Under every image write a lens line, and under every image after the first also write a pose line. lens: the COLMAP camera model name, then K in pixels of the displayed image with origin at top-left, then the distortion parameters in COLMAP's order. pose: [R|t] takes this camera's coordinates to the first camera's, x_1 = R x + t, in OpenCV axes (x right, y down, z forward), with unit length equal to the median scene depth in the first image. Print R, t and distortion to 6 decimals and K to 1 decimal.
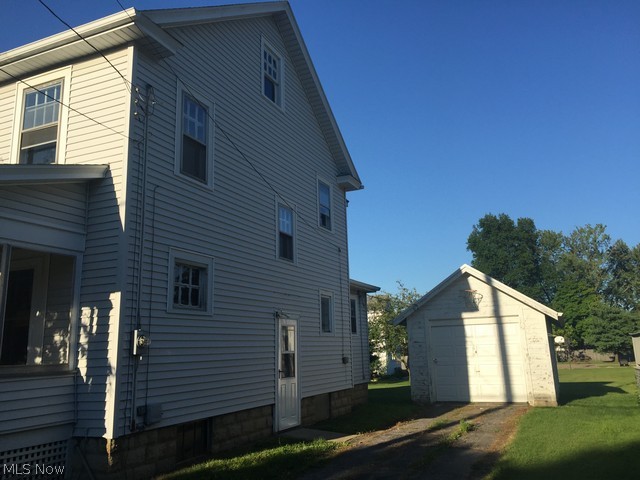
lens RADIAL K [[541.0, 0, 318.8], [0, 541.0, 236.7], [0, 0, 1]] dist [0.055889, -0.005980]
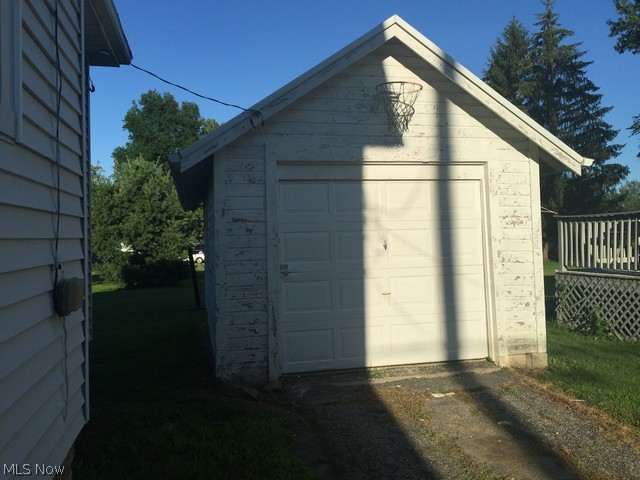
lens RADIAL K [[541.0, 0, 321.2], [0, 541.0, 234.5], [0, 0, 1]] dist [0.055889, -0.005980]
pose [[0.795869, 0.016628, 0.605241, 0.006969], [-0.131029, 0.980665, 0.145356, 0.148798], [-0.591121, -0.194988, 0.782659, 0.707587]]
